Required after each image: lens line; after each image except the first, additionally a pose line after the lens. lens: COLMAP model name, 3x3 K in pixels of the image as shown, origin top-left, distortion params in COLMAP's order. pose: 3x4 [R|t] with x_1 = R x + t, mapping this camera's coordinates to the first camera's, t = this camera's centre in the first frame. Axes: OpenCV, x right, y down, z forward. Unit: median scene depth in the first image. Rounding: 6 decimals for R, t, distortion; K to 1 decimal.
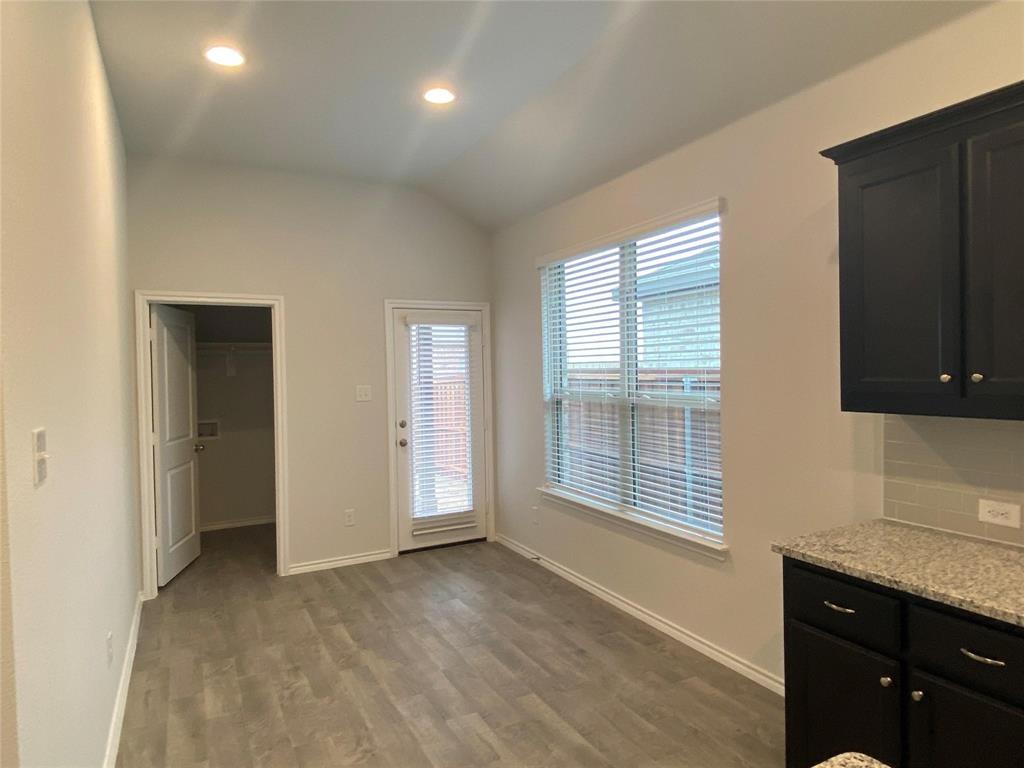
lens RADIAL K [[679.5, 0, 511.4], [0, 679.5, 381.1], [0, 0, 1]] dist [0.186011, -0.016854]
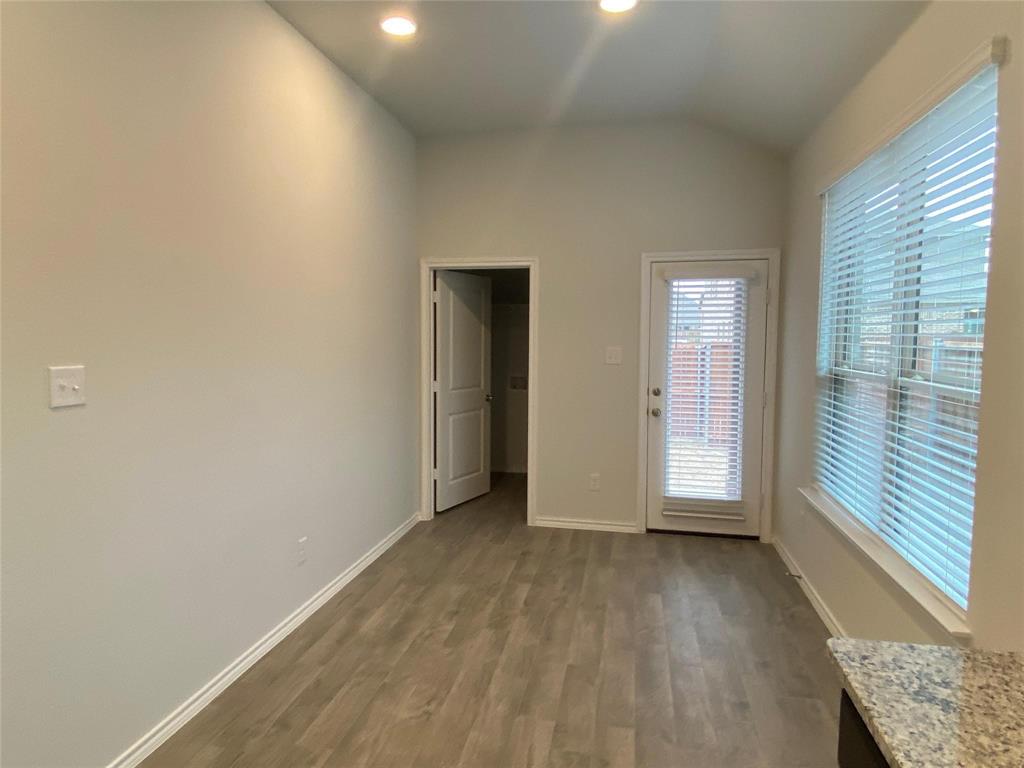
lens RADIAL K [[679.5, 0, 510.3], [0, 679.5, 381.0], [0, 0, 1]] dist [0.186011, -0.016854]
pose [[0.785997, 0.066739, -0.614617, 0.266945], [-0.030025, 0.997104, 0.069875, -0.009659], [0.617500, -0.036467, 0.785725, 0.180639]]
